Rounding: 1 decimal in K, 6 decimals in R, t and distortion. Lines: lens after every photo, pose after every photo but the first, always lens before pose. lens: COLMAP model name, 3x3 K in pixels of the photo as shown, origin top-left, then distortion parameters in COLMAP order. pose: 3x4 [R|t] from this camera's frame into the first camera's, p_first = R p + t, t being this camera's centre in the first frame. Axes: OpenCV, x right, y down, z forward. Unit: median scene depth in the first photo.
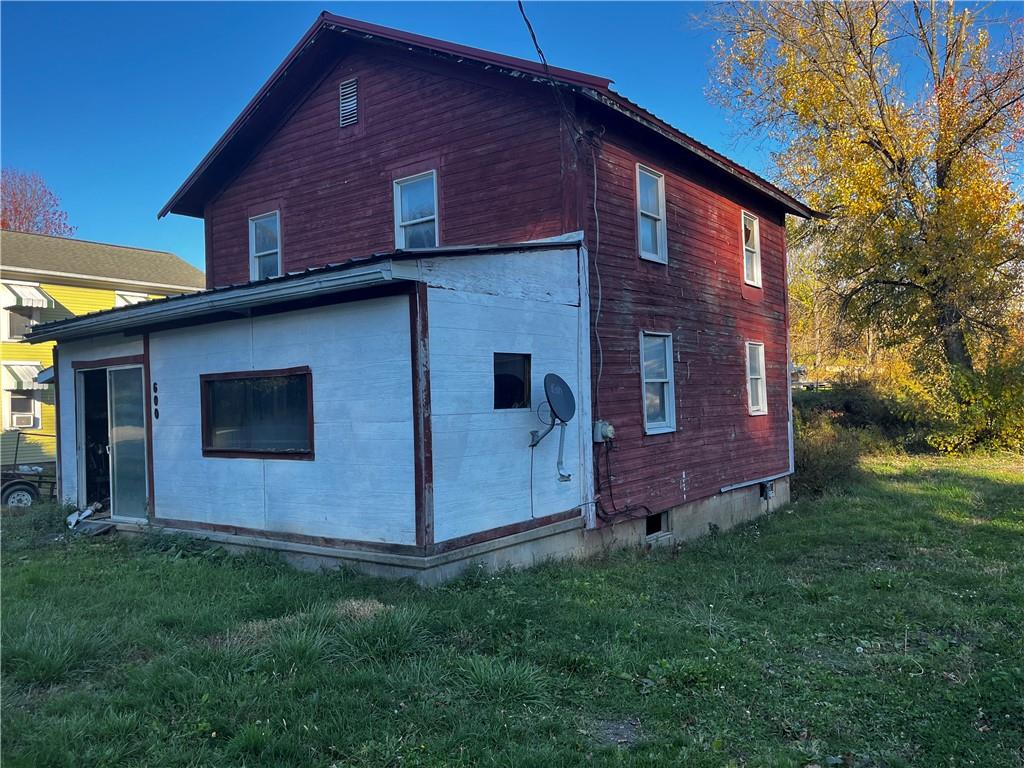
lens RADIAL K [[778.0, 0, 512.0], [0, 778.0, 384.0], [0, 0, 1]] dist [0.030236, -0.004035]
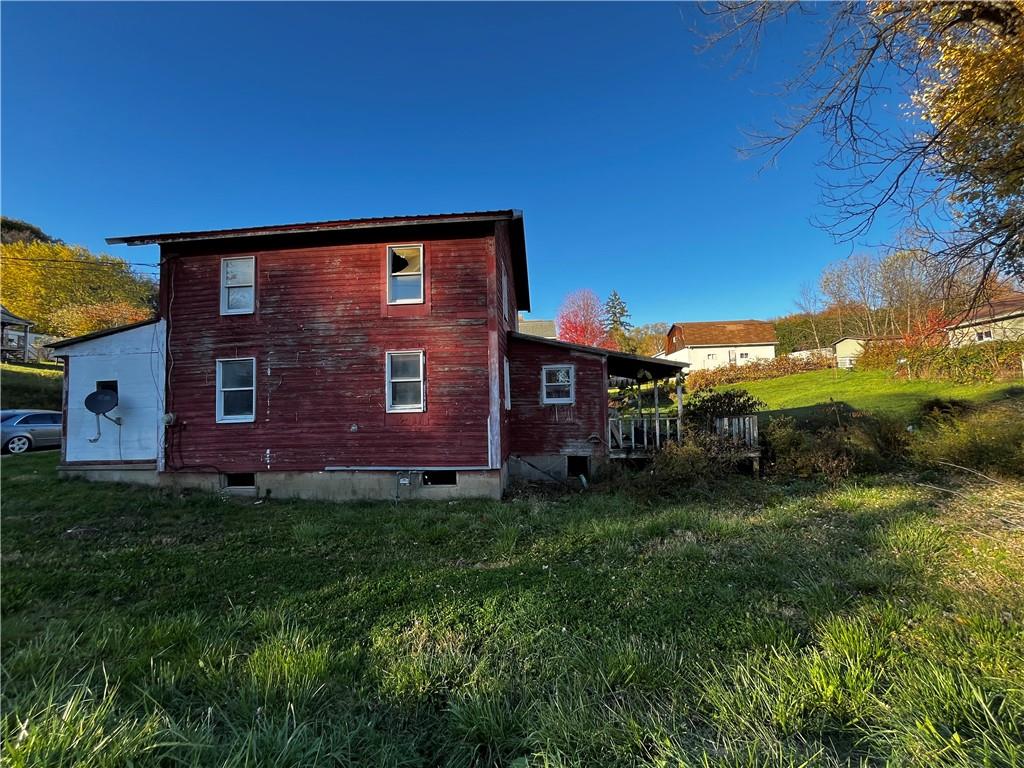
lens RADIAL K [[415.5, 0, 512.0], [0, 415.5, 384.0], [0, 0, 1]] dist [-0.001225, -0.000191]
pose [[0.522432, -0.029140, -0.852183, 1.215276], [0.028414, 0.999456, -0.016757, 0.015379], [0.852208, -0.015460, 0.522975, 1.049933]]
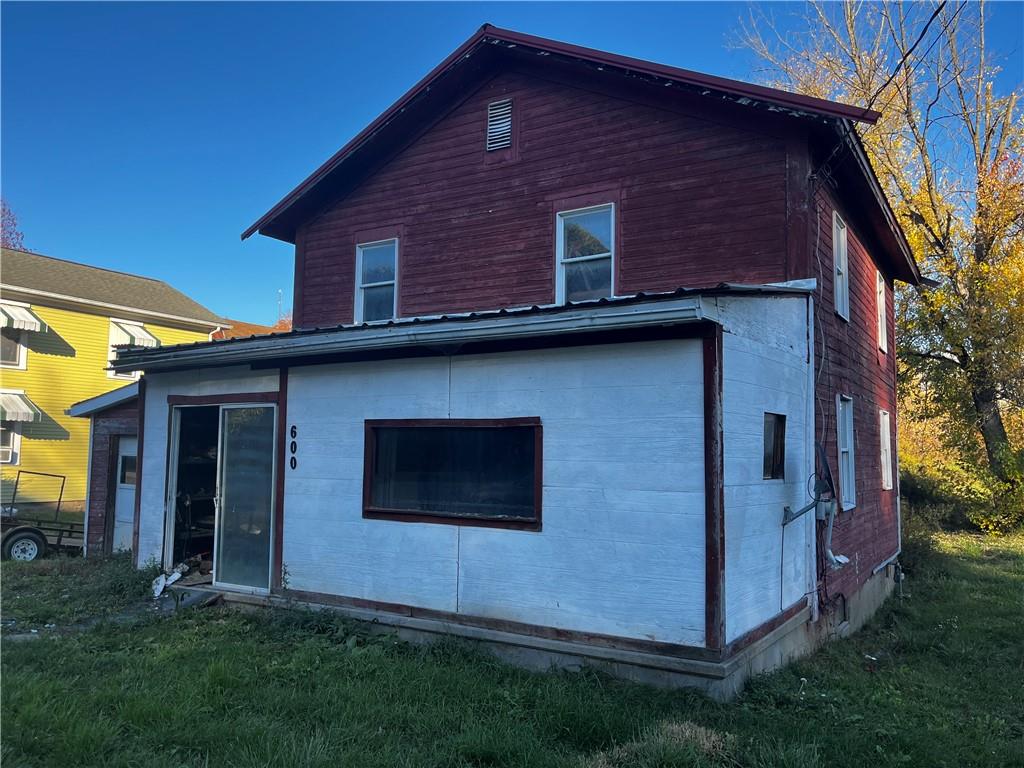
lens RADIAL K [[776.9, 0, 512.0], [0, 776.9, 384.0], [0, 0, 1]] dist [0.063076, -0.081687]
pose [[0.995261, 0.052538, 0.081820, -0.277661], [-0.046925, 0.996506, -0.069086, 0.000349], [-0.085164, 0.064920, 0.994250, 0.131946]]
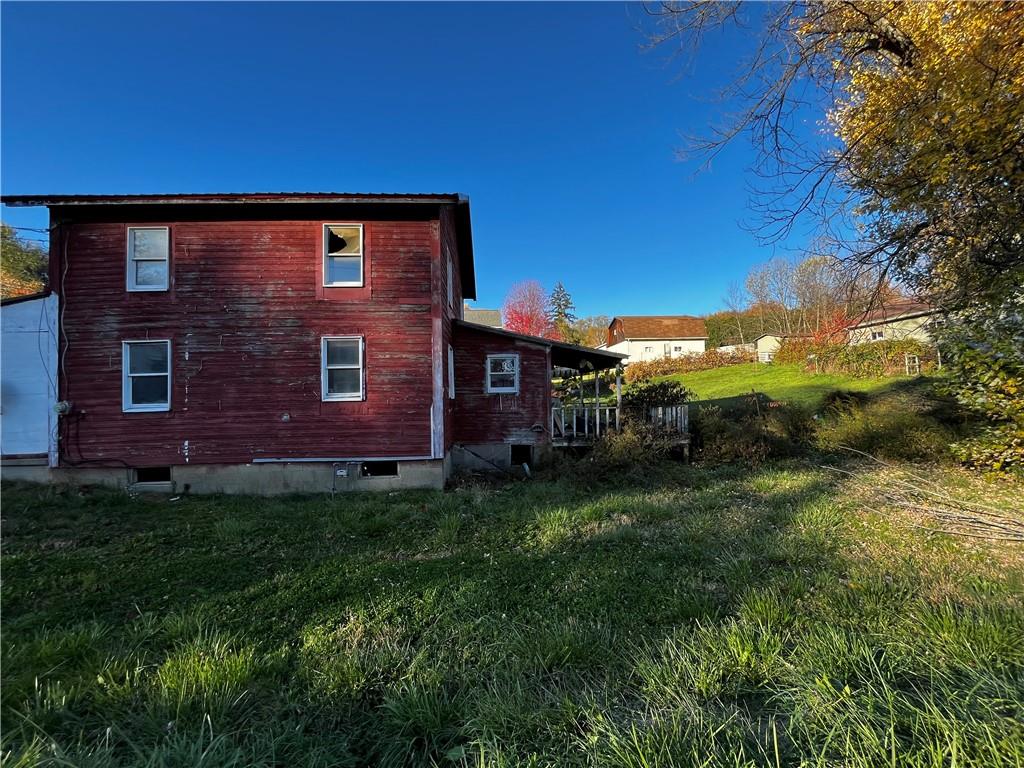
lens RADIAL K [[415.5, 0, 512.0], [0, 415.5, 384.0], [0, 0, 1]] dist [-0.001225, -0.000191]
pose [[0.629319, -0.002561, -0.777143, 1.213289], [0.018307, 0.999766, 0.011530, 0.016482], [0.776931, -0.021483, 0.629219, 1.054083]]
